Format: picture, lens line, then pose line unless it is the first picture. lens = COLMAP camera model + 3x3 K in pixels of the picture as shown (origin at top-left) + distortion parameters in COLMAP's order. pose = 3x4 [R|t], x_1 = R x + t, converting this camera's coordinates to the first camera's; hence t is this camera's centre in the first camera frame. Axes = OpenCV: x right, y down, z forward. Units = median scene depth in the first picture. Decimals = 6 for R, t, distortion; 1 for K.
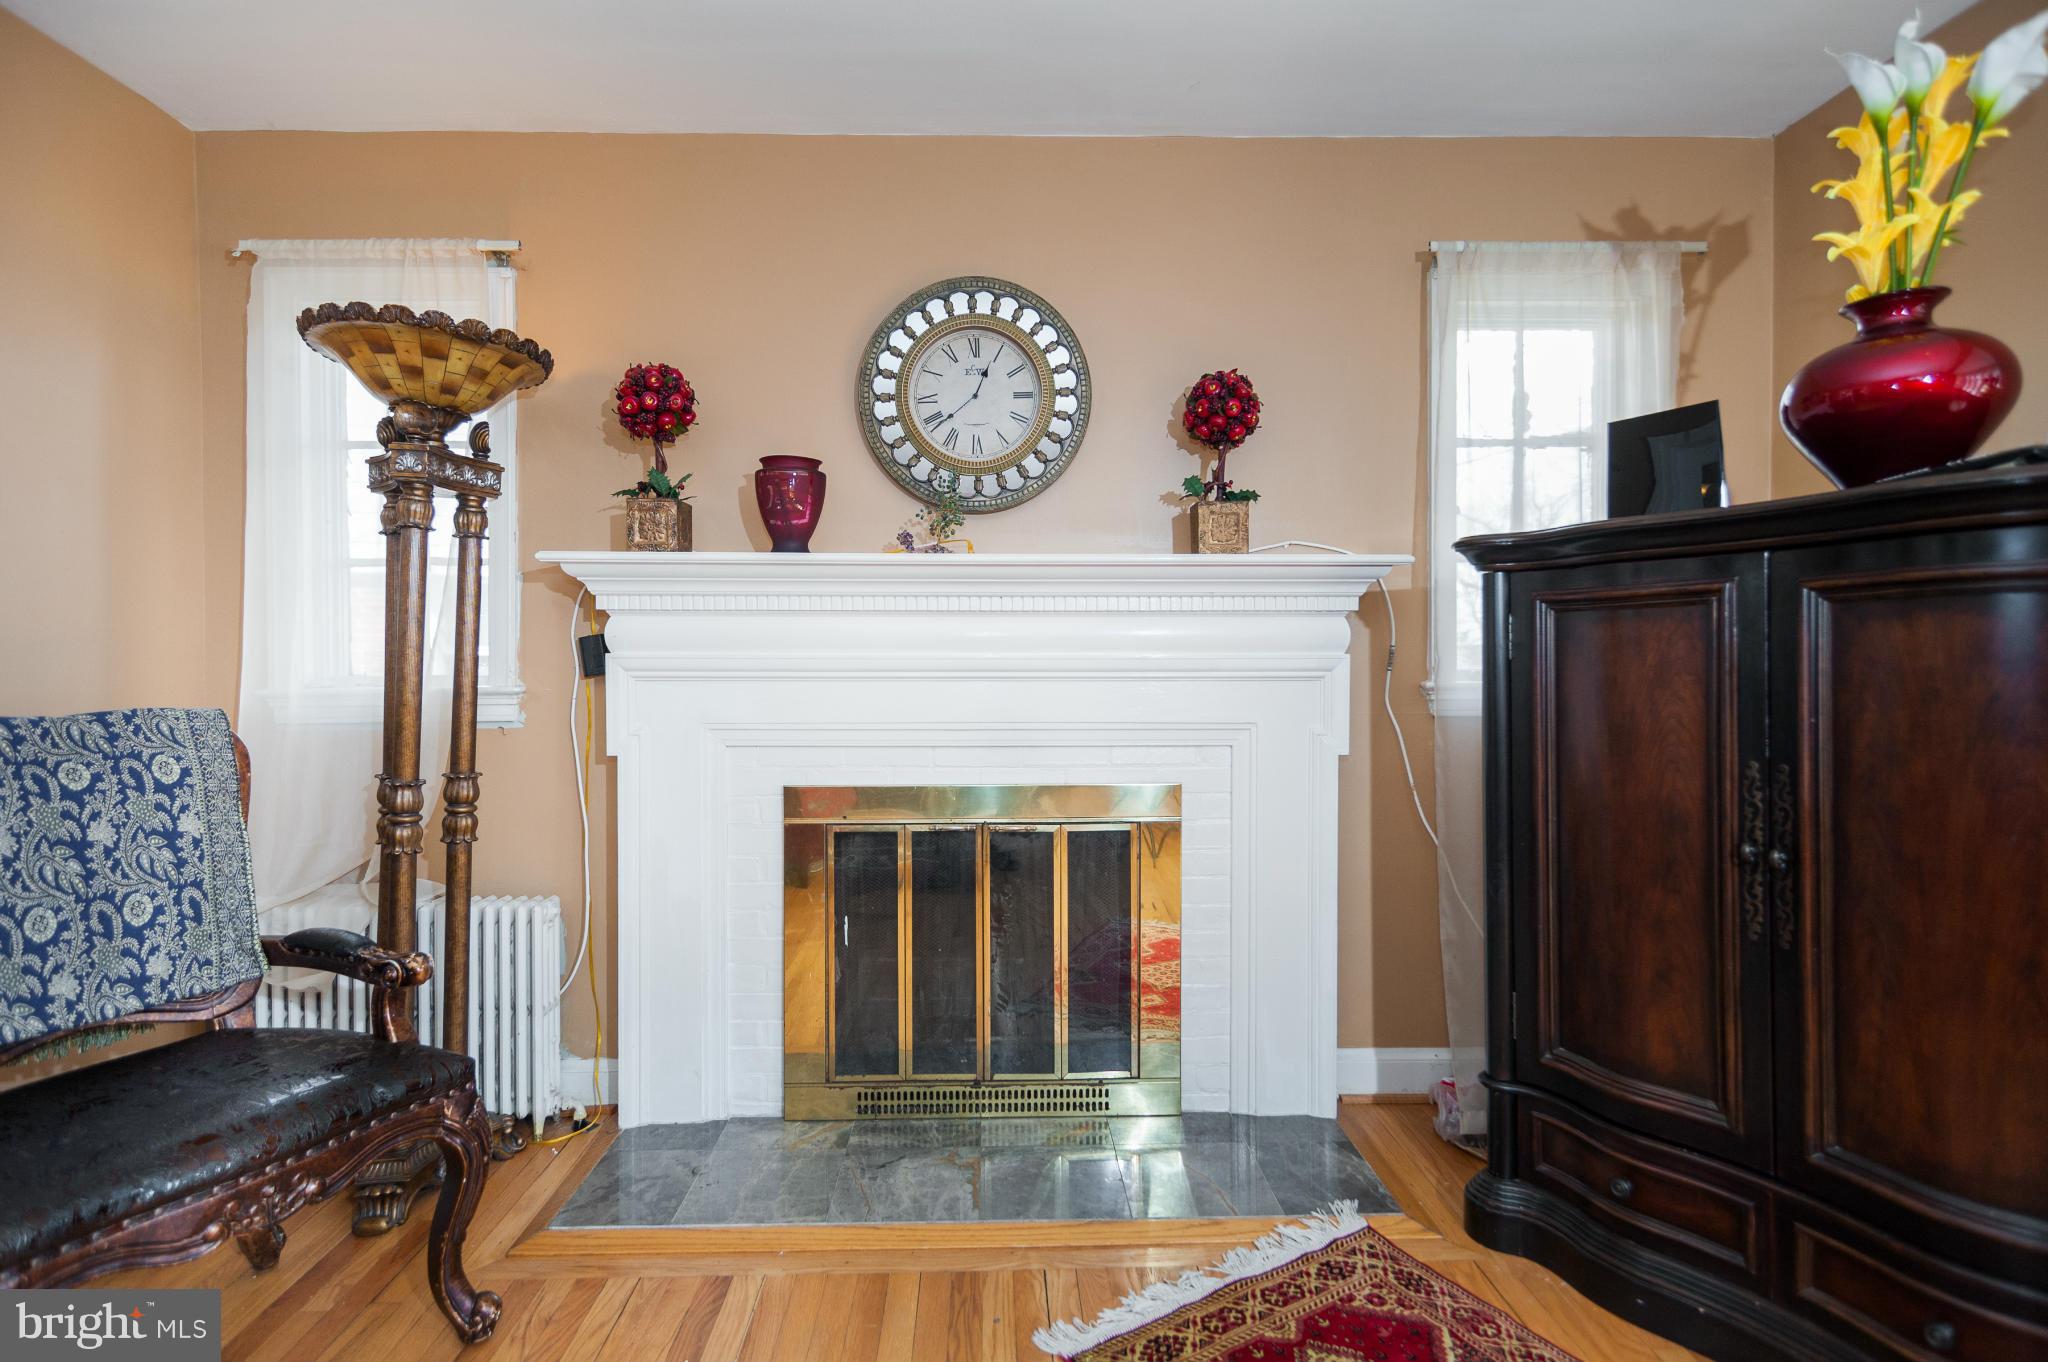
lens RADIAL K [[1056.2, 0, 1025.2], [0, 1056.2, 672.7], [0, 0, 1]] dist [-0.000131, 0.000691]
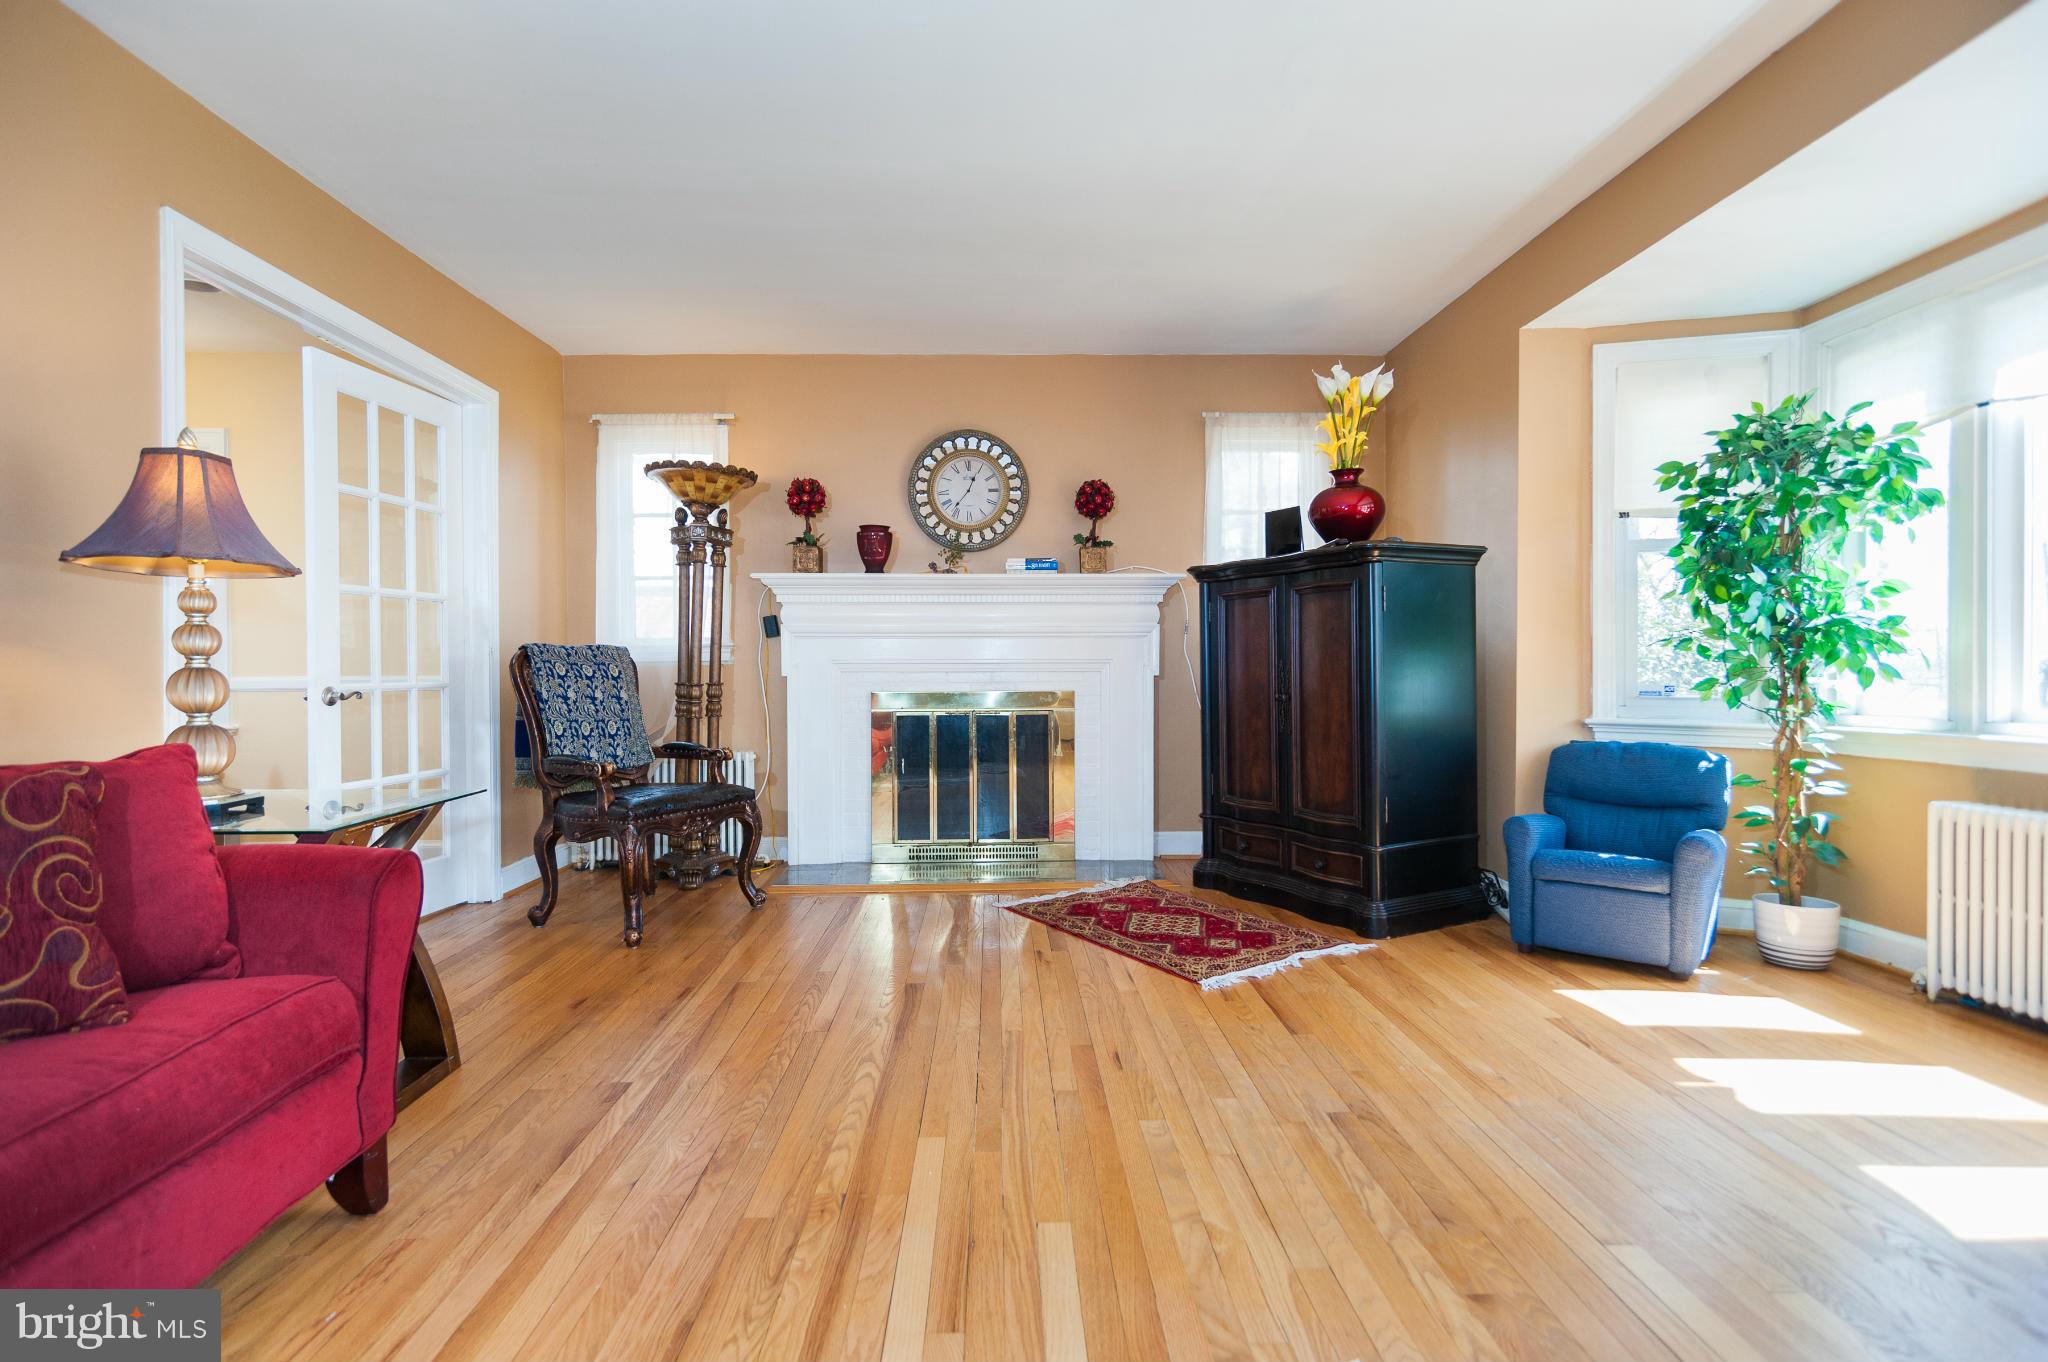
lens RADIAL K [[1012.8, 0, 1031.8], [0, 1012.8, 675.5], [0, 0, 1]] dist [-0.001301, 0.001902]
pose [[0.999993, -0.002476, 0.002792, 0.064986], [0.002471, 0.999995, 0.001872, 0.073788], [-0.002796, -0.001865, 0.999994, -0.884913]]
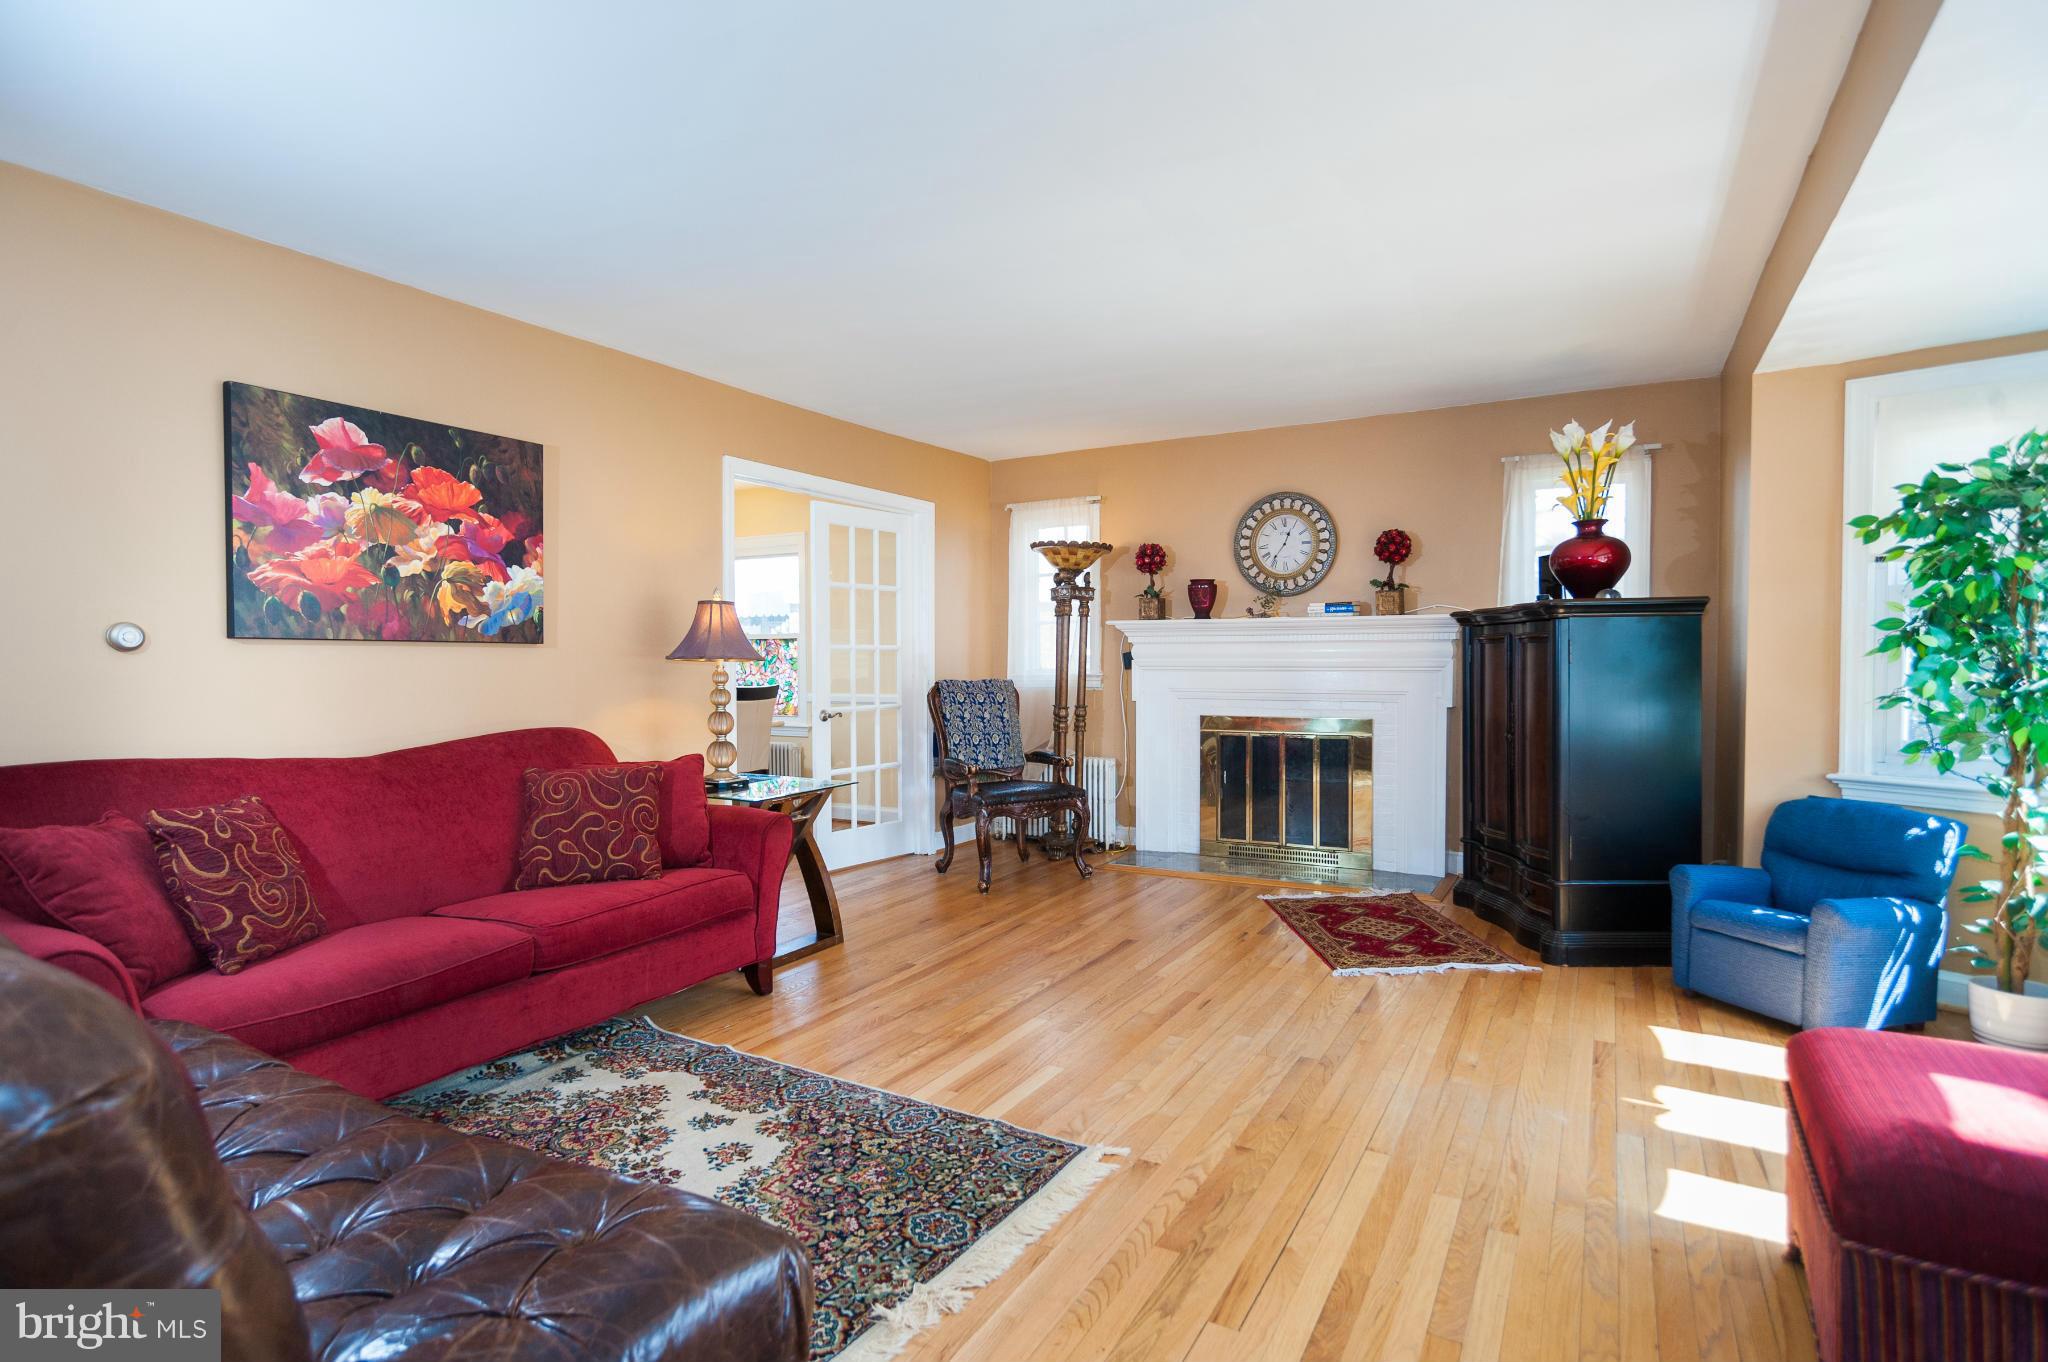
lens RADIAL K [[1012.8, 0, 1031.8], [0, 1012.8, 675.5], [0, 0, 1]] dist [-0.001301, 0.001902]
pose [[0.864499, 0.006506, -0.502593, 0.599225], [-0.002315, 0.999957, 0.008963, -0.002510], [0.502630, -0.006584, 0.864477, -1.183198]]
